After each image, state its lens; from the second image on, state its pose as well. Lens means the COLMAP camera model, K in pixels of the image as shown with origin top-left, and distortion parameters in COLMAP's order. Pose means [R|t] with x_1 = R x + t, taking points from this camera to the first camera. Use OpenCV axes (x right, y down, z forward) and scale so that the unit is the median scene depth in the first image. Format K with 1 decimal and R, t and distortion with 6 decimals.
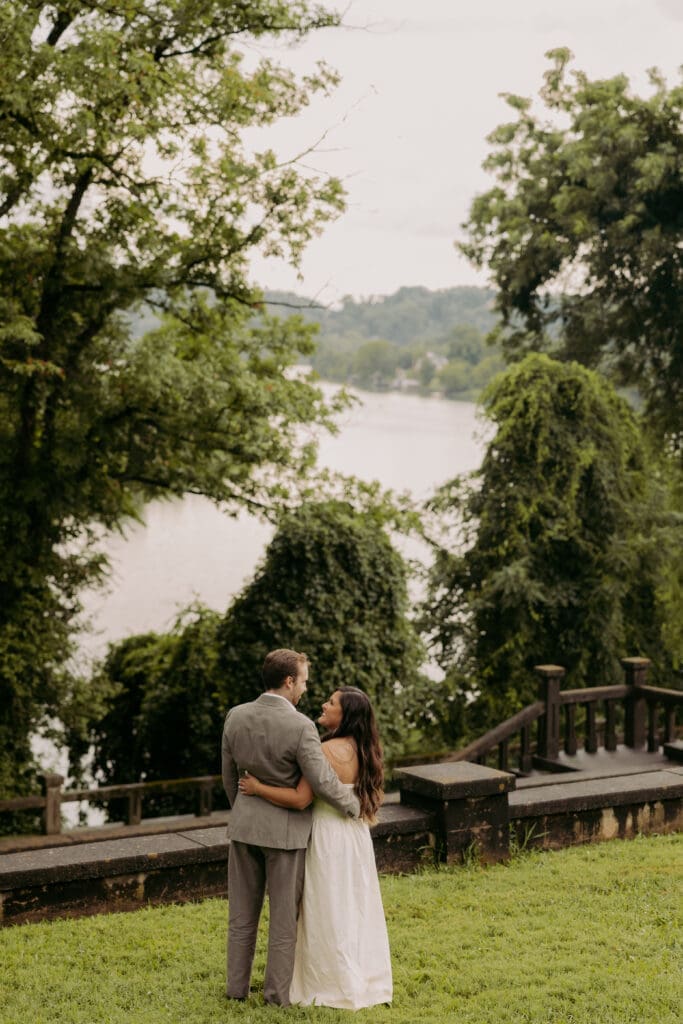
lens RADIAL K [[2056.7, 0, 347.1], [0, 2056.7, 488.7], [0, 0, 1]] dist [0.007734, 0.097909]
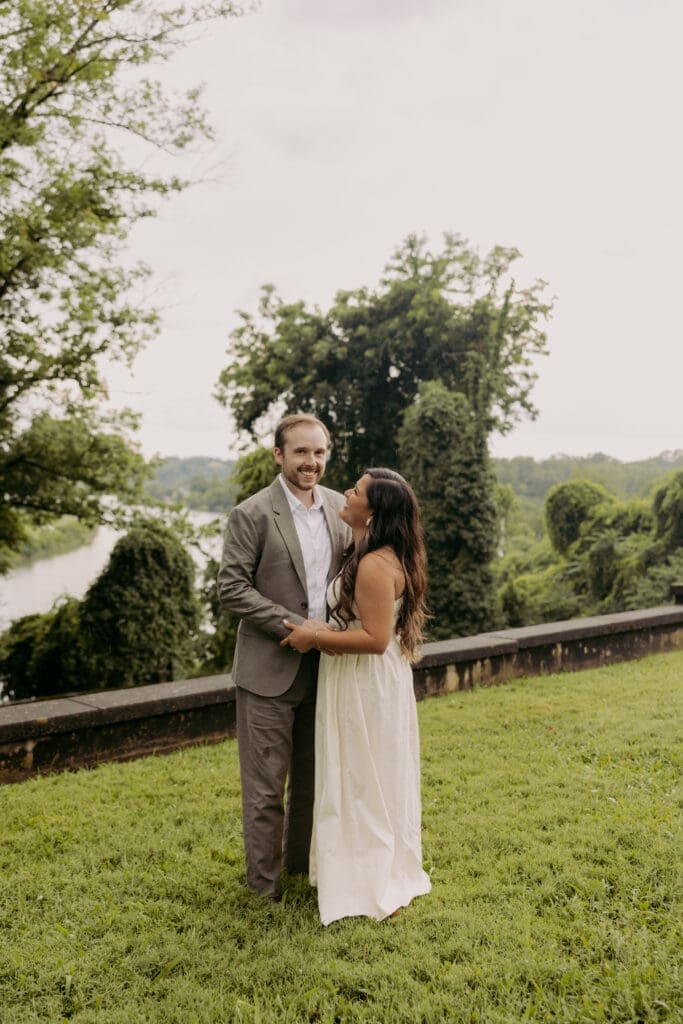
lens RADIAL K [[1017.9, 0, 335.2], [0, 1017.9, 499.9], [0, 0, 1]] dist [0.012798, 0.008554]
pose [[0.981850, -0.012068, 0.189276, -0.014838], [0.022326, 0.998389, -0.052158, 0.031060], [-0.188341, 0.055437, 0.980538, 0.151884]]
